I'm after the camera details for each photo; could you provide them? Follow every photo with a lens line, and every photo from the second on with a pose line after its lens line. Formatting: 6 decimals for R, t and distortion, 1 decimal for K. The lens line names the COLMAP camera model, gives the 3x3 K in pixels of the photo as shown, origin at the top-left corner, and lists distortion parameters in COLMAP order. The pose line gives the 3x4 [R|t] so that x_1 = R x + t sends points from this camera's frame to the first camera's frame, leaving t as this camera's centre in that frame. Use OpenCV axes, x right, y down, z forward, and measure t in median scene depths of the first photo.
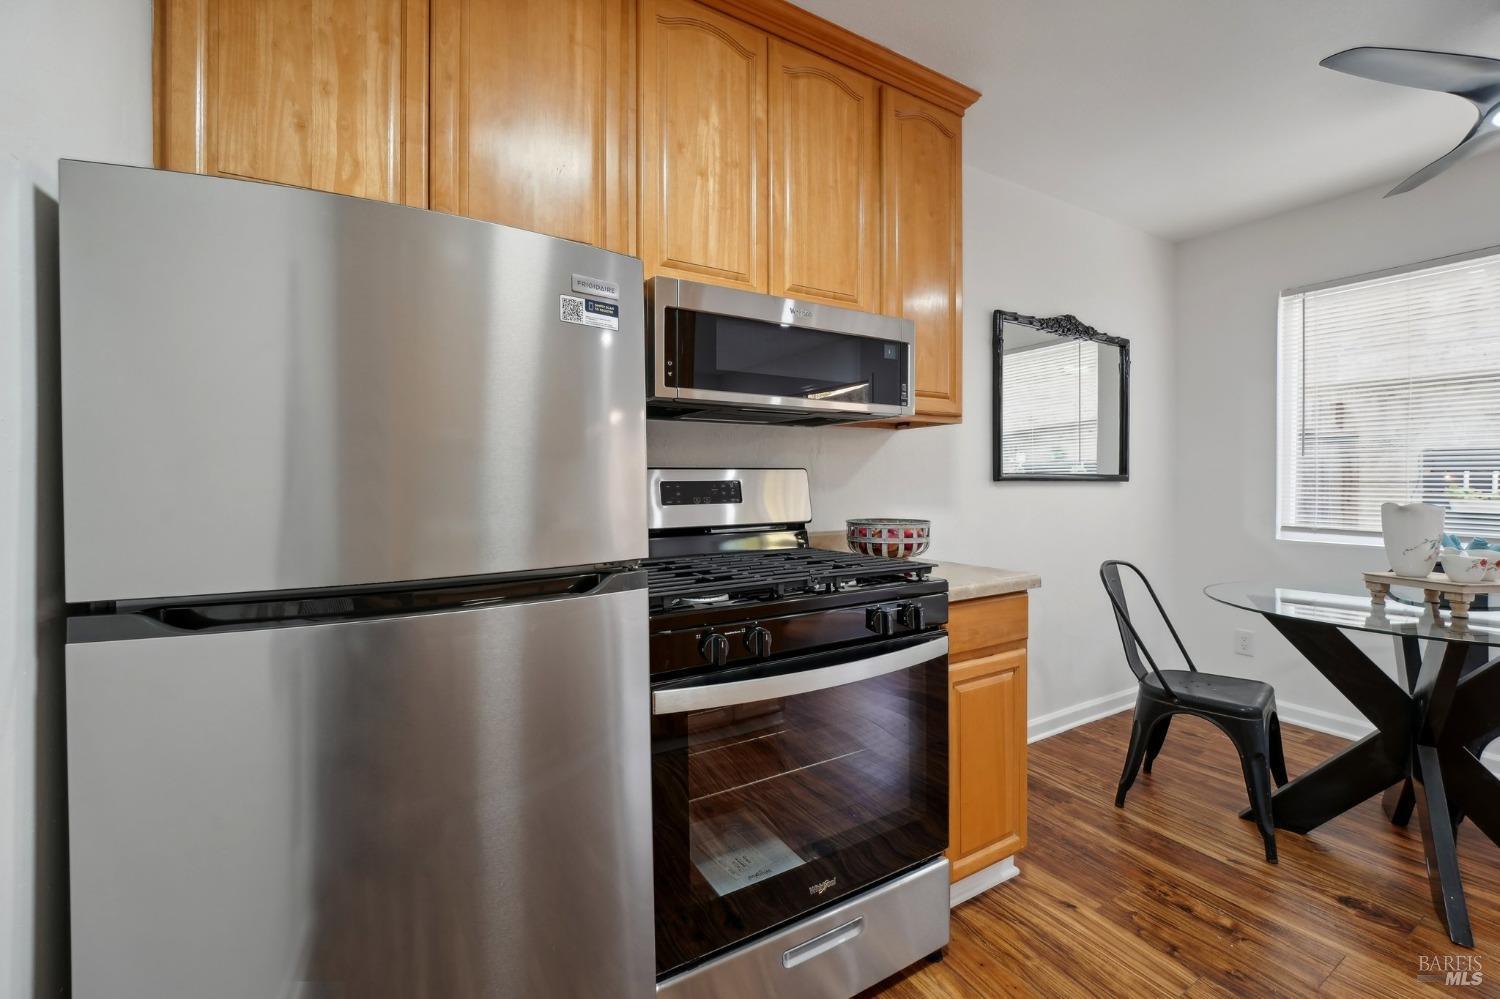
lens RADIAL K [[620.4, 0, 752.0], [0, 620.4, 485.0], [0, 0, 1]] dist [-0.002122, 0.000021]
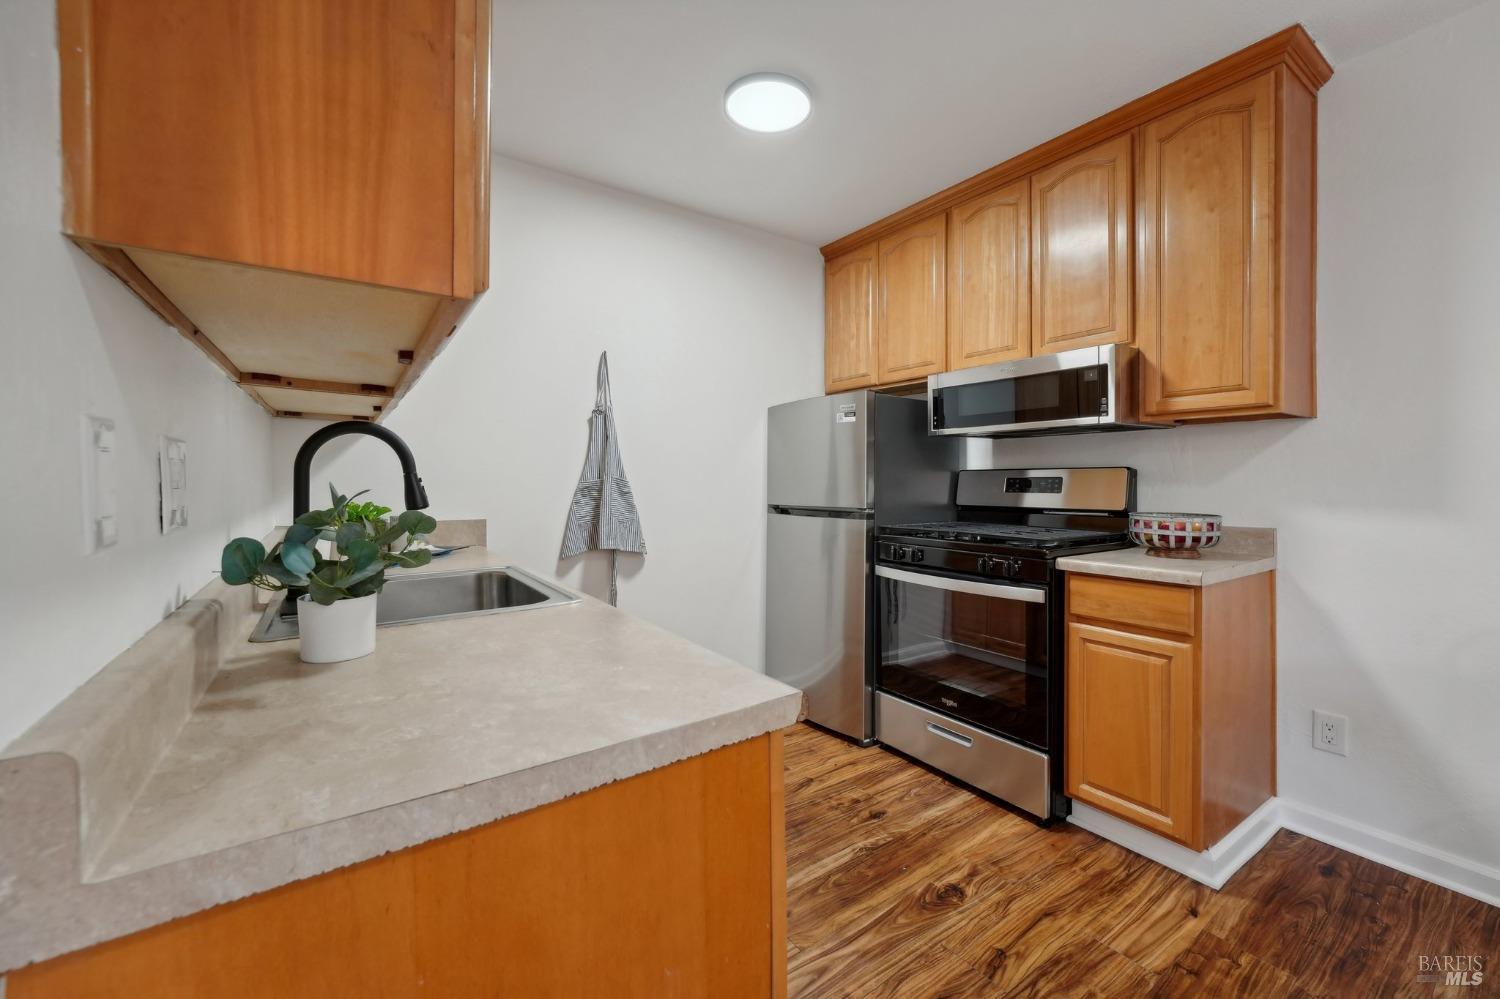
lens RADIAL K [[607.6, 0, 752.7], [0, 607.6, 482.3], [0, 0, 1]] dist [-0.000302, 0.000105]
pose [[0.063294, 0.006413, -0.997974, 1.412283], [-0.007809, 0.999952, 0.005931, 0.001925], [0.997964, 0.007417, 0.063341, 0.242256]]
